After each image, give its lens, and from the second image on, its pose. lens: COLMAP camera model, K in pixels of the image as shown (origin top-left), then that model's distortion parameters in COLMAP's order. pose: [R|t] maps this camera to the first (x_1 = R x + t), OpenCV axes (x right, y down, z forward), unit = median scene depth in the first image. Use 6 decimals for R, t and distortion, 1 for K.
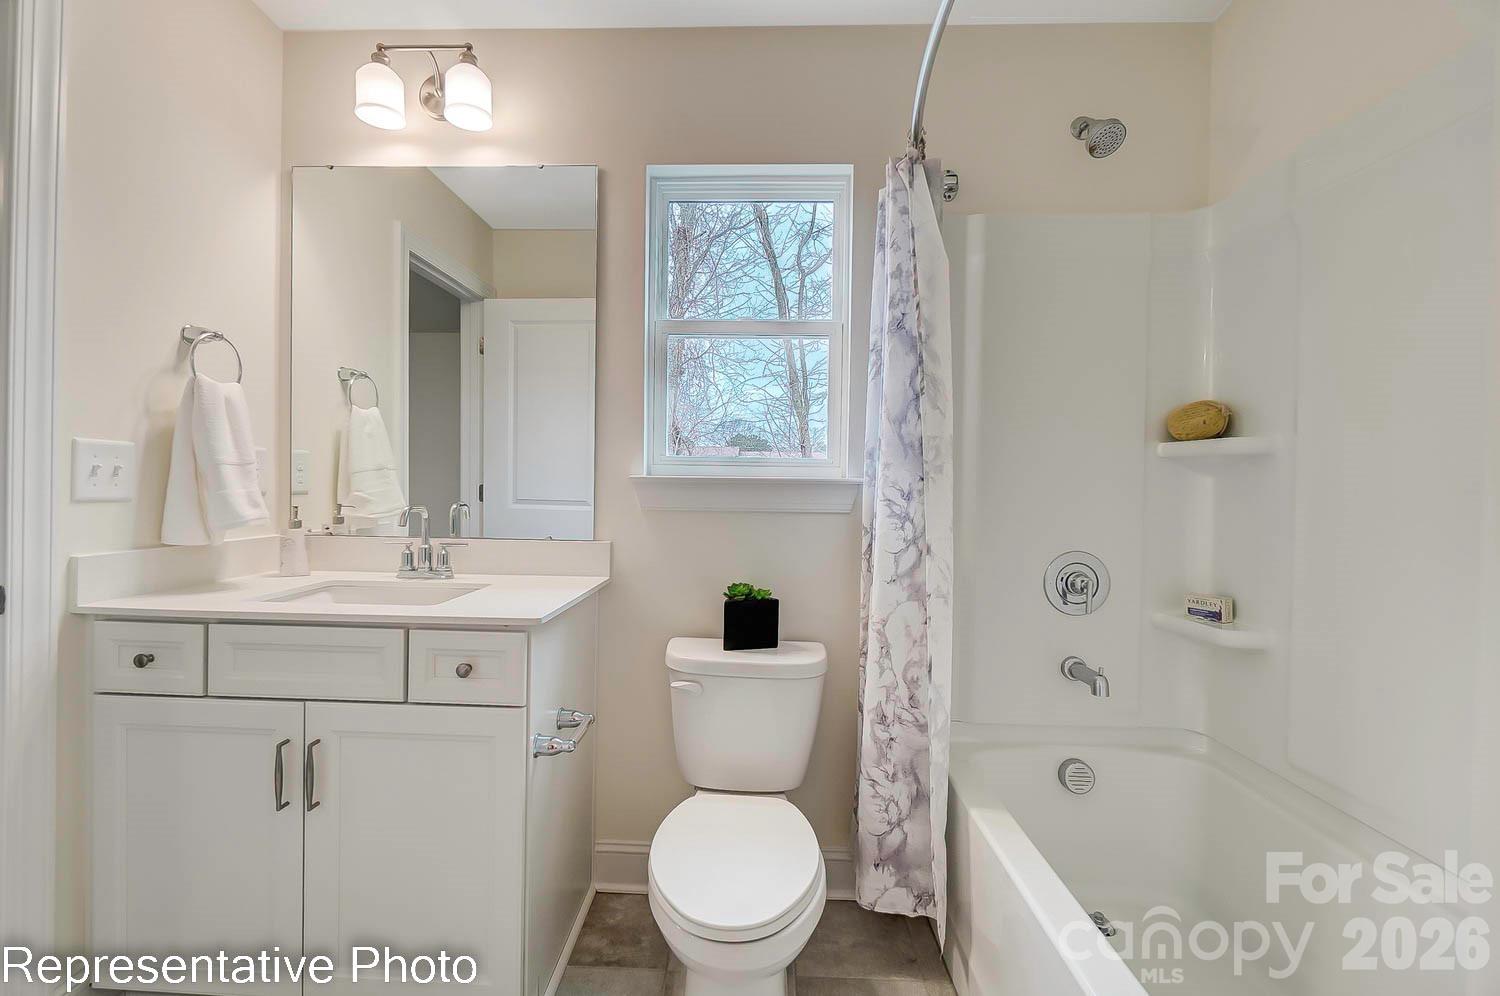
lens RADIAL K [[669.3, 0, 756.5], [0, 669.3, 491.9], [0, 0, 1]] dist [-0.050015, 0.010274]
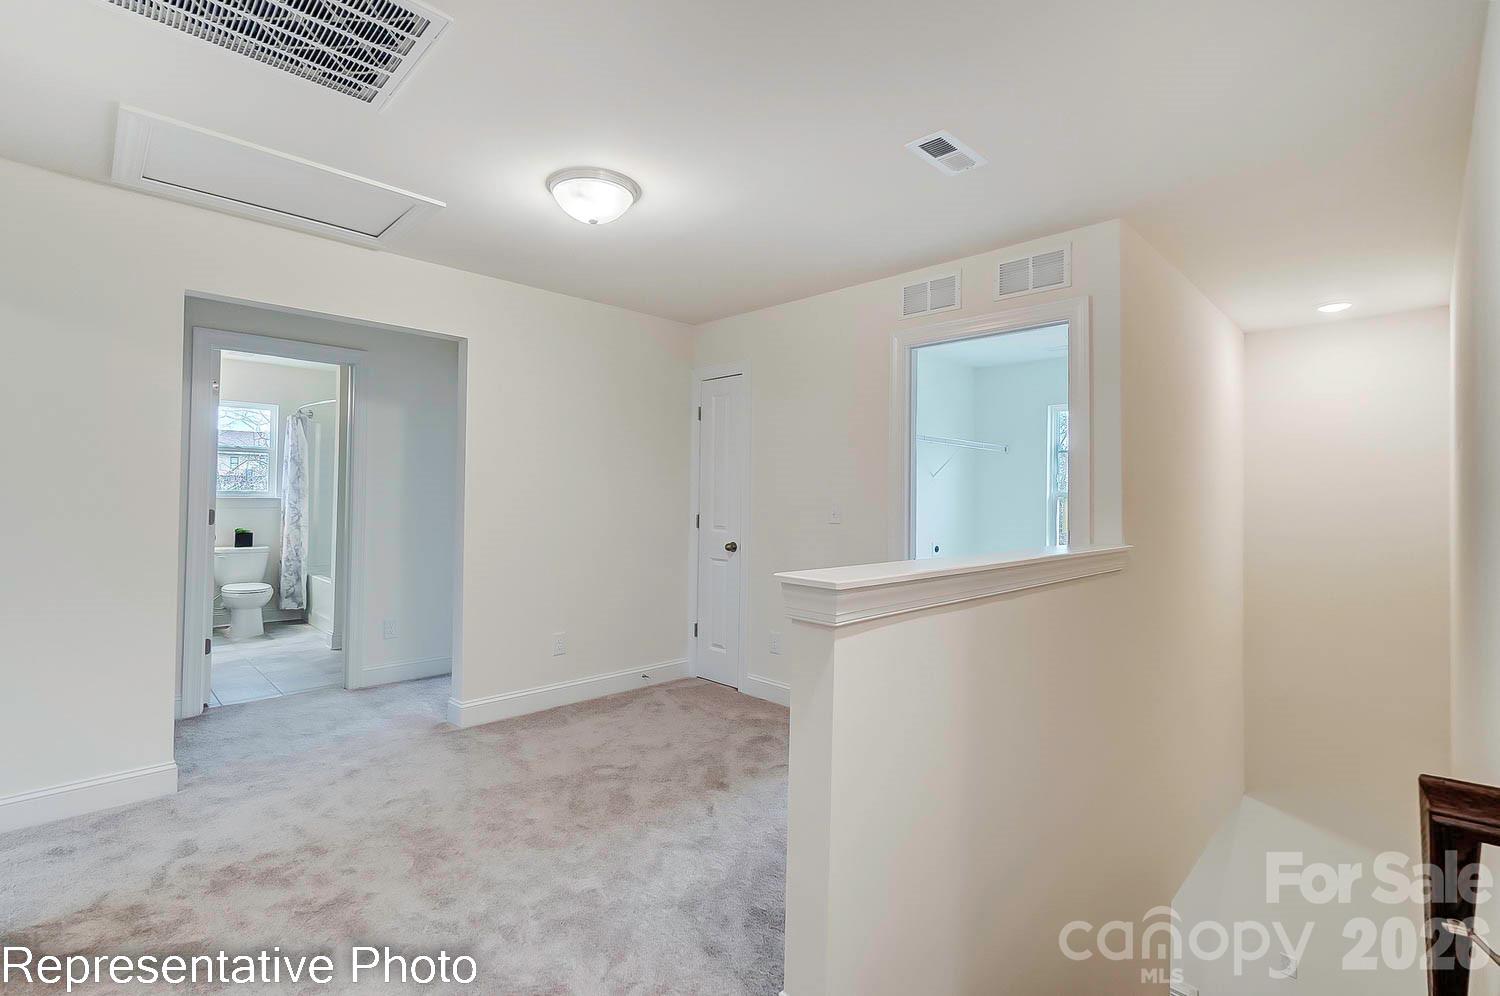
lens RADIAL K [[669.3, 0, 749.4], [0, 669.3, 494.9], [0, 0, 1]] dist [-0.050015, 0.010274]
pose [[0.678900, 0.010057, 0.734162, -0.791851], [0.001521, 0.999885, -0.015103, 0.025048], [-0.734229, 0.011370, 0.678806, -3.594045]]
